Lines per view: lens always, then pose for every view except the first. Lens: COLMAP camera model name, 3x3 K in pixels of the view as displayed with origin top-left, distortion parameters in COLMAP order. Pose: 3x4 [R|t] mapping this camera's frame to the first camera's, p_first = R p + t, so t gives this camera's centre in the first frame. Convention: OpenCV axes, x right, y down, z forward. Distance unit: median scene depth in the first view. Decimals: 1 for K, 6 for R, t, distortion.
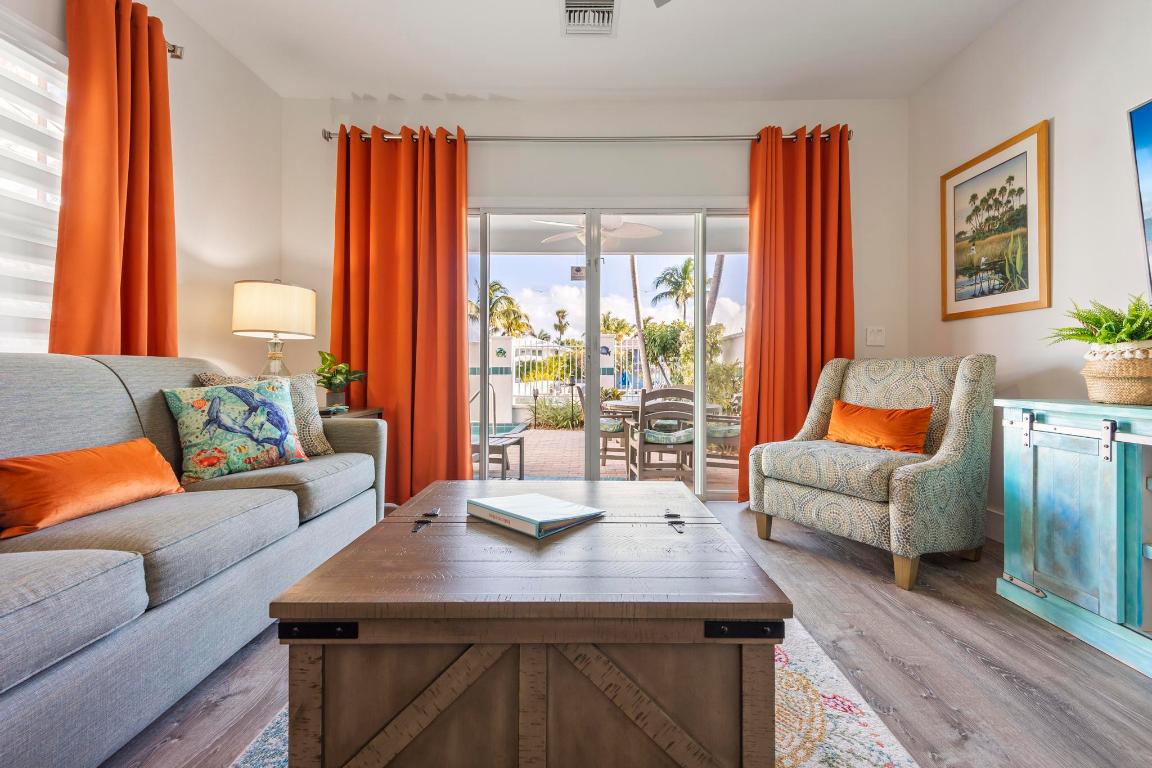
lens RADIAL K [[478.8, 0, 583.0], [0, 478.8, 365.7], [0, 0, 1]] dist [-0.002344, -0.000590]
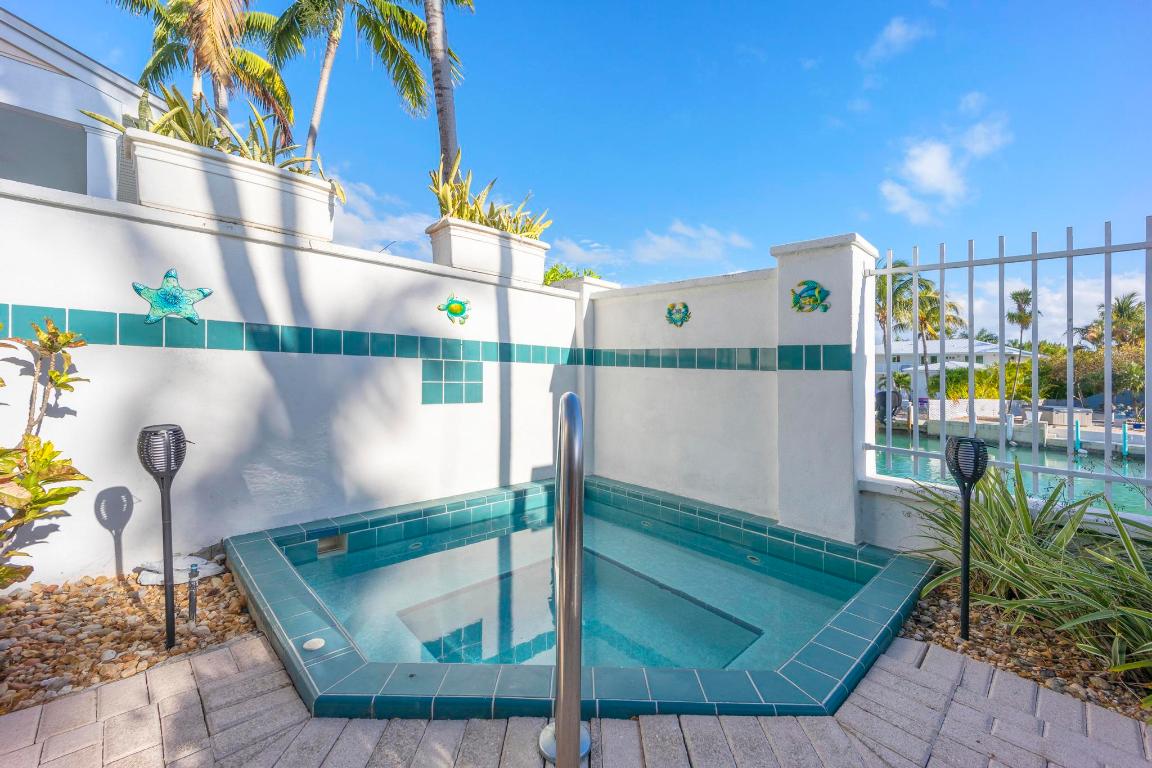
lens RADIAL K [[467.6, 0, 553.6], [0, 467.6, 350.9], [0, 0, 1]] dist [0.003621, 0.000026]
pose [[0.677815, -0.006193, -0.735206, -0.259796], [-0.025979, 0.999138, -0.032368, 0.077699], [0.734773, 0.041040, 0.677070, 2.715551]]
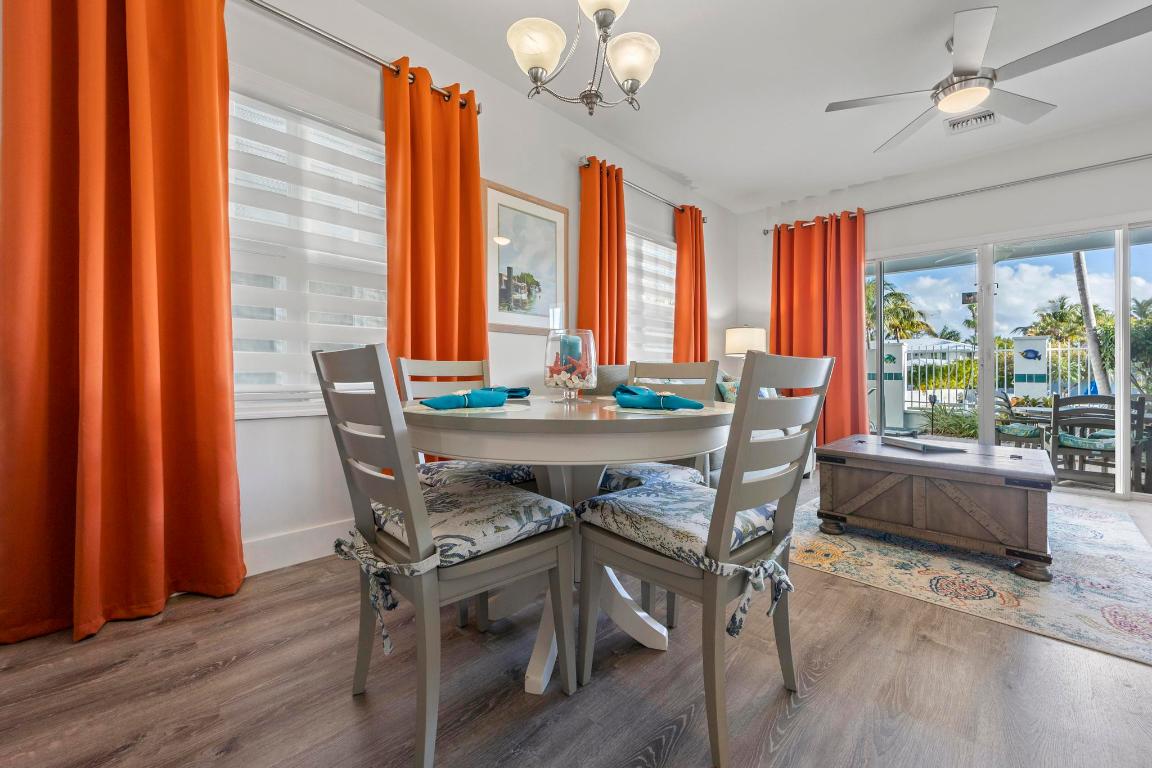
lens RADIAL K [[450.8, 0, 574.2], [0, 450.8, 364.8], [0, 0, 1]] dist [0.000288, -0.000520]
pose [[0.713652, -0.009125, -0.700441, 0.097421], [-0.000263, 0.999912, -0.013294, -0.005184], [0.700500, 0.009672, 0.713586, -0.721303]]
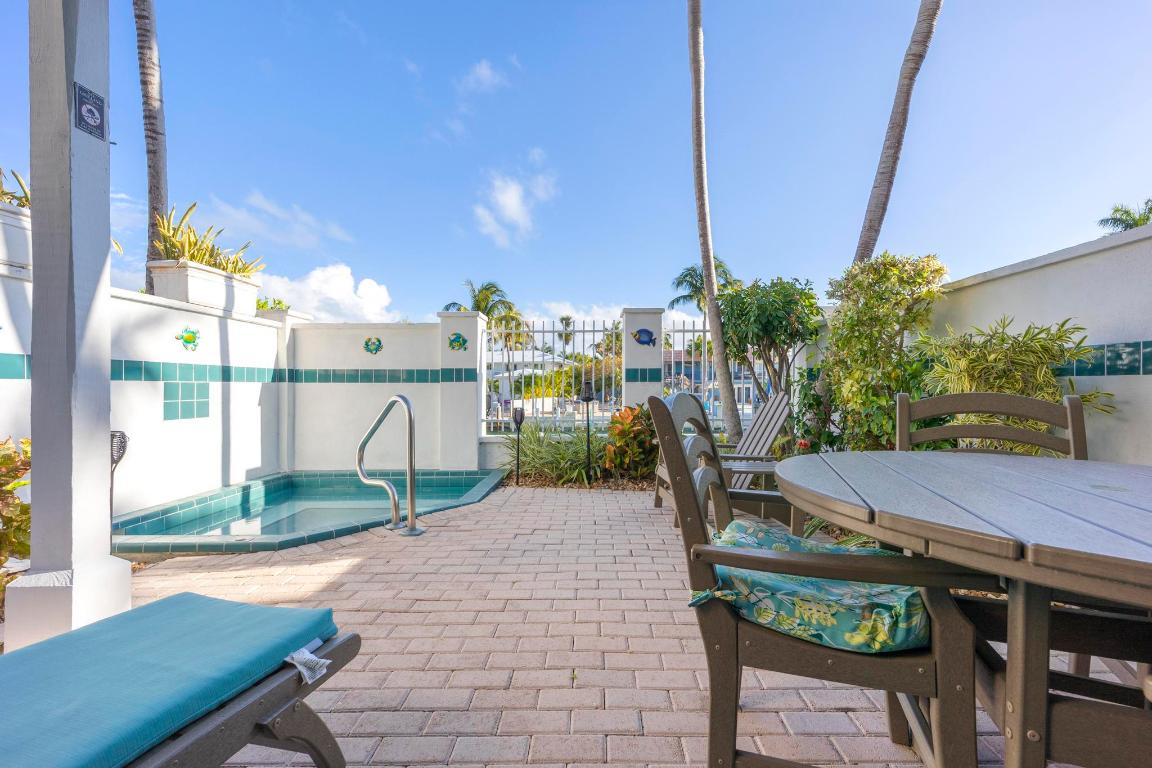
lens RADIAL K [[510.5, 0, 588.3], [0, 510.5, 357.9], [0, 0, 1]] dist [-0.000961, -0.000155]
pose [[0.999988, -0.004695, -0.001527, -0.077109], [0.004622, 0.998988, -0.044729, 0.070579], [0.001736, 0.044722, 0.998998, 1.618675]]
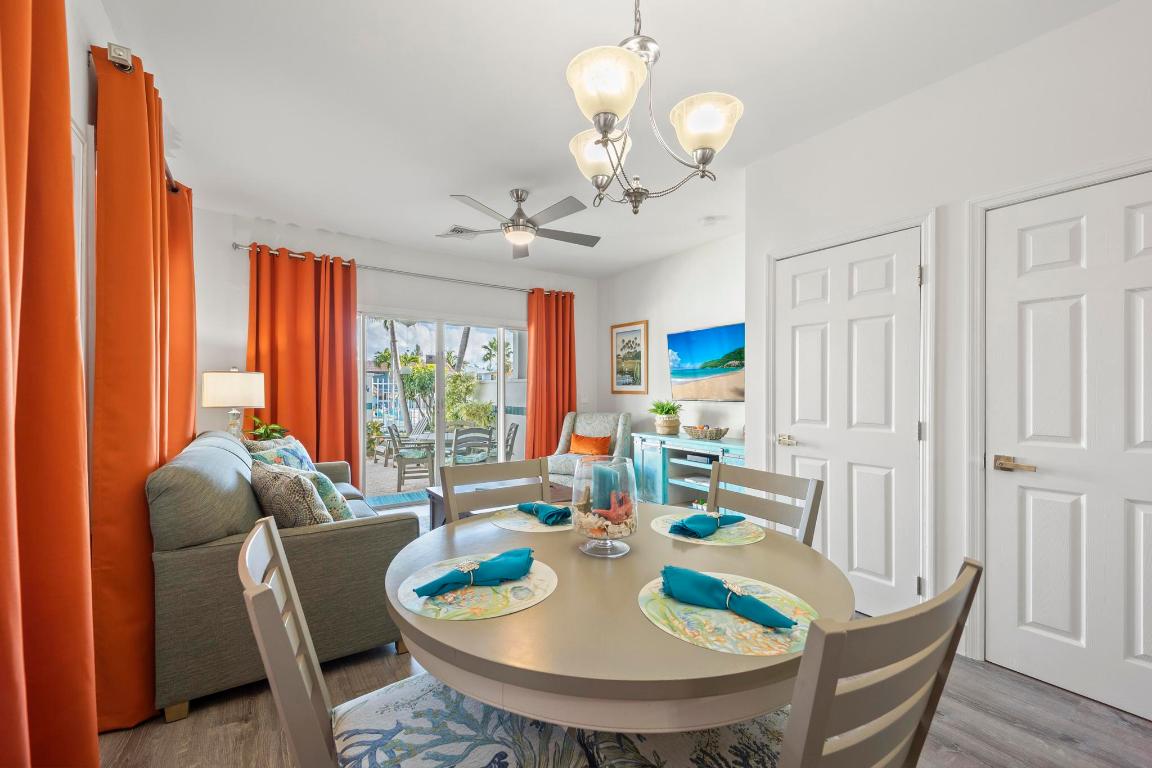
lens RADIAL K [[465.1, 0, 568.5], [0, 465.1, 384.3], [0, 0, 1]] dist [0.015575, -0.000299]
pose [[0.827696, 0.002062, 0.561173, -0.642495], [-0.001261, 0.999998, -0.001814, -0.143467], [-0.561175, 0.000794, 0.827697, -0.688458]]
